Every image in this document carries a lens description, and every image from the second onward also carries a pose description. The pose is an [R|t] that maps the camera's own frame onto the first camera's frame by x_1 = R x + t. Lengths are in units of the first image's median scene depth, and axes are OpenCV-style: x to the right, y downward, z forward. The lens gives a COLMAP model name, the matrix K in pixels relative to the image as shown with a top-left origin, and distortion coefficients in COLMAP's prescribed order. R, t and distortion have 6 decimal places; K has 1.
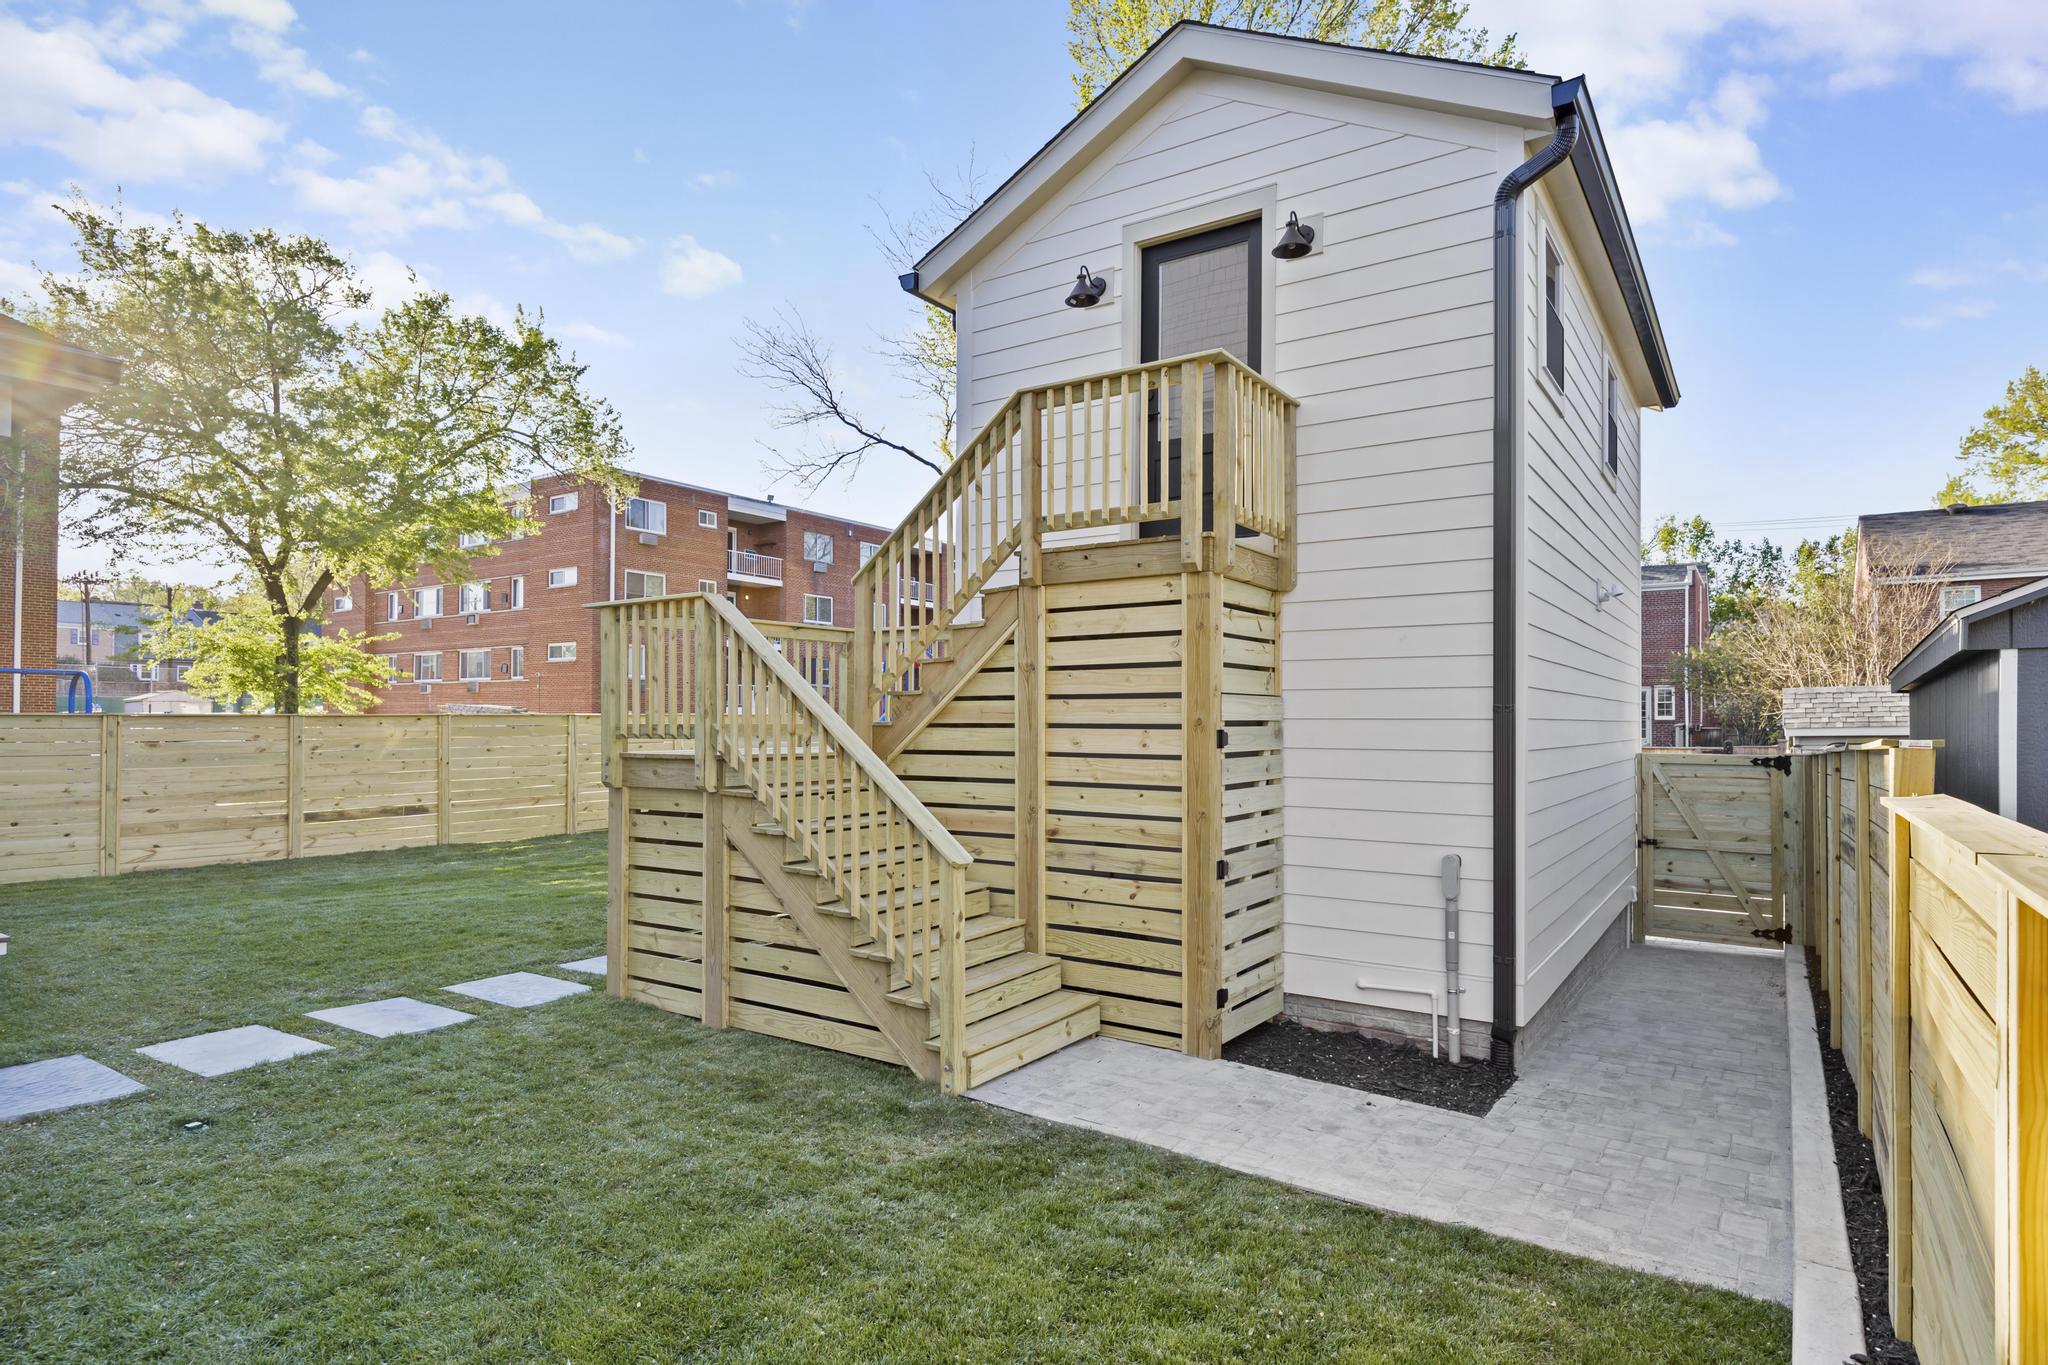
lens RADIAL K [[1081.2, 0, 1038.6], [0, 1081.2, 708.9], [0, 0, 1]] dist [0.003370, -0.002364]
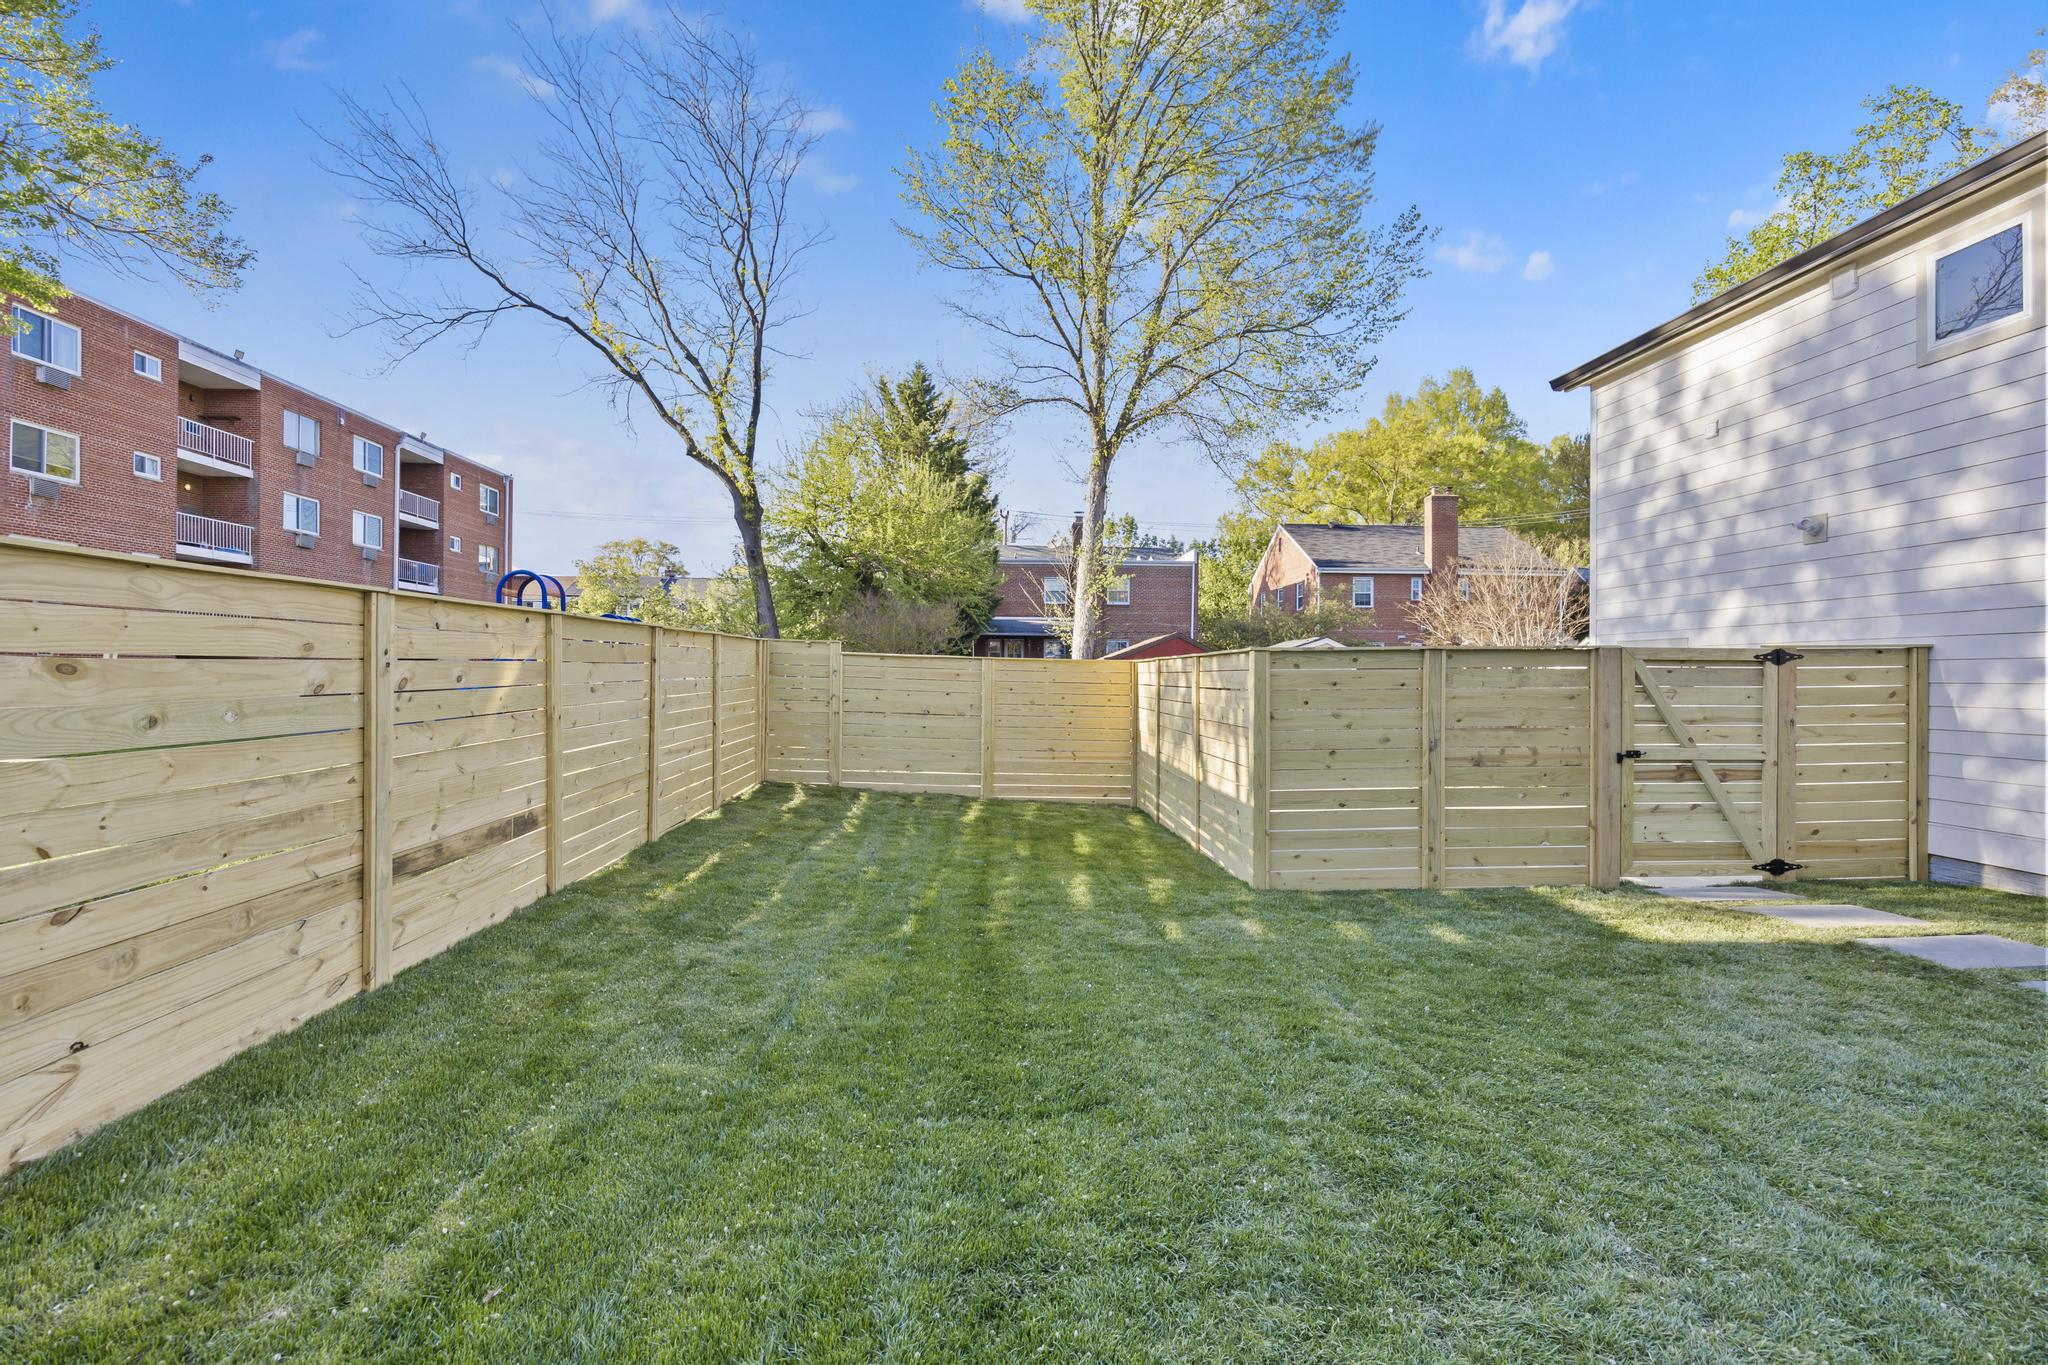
lens RADIAL K [[937.1, 0, 1020.8], [0, 937.1, 675.6], [0, 0, 1]] dist [-0.014542, 0.001120]
pose [[0.796866, 0.002049, 0.604152, -0.208554], [-0.011438, 0.999866, 0.011696, 0.008210], [-0.604047, -0.016230, 0.796783, 0.183941]]
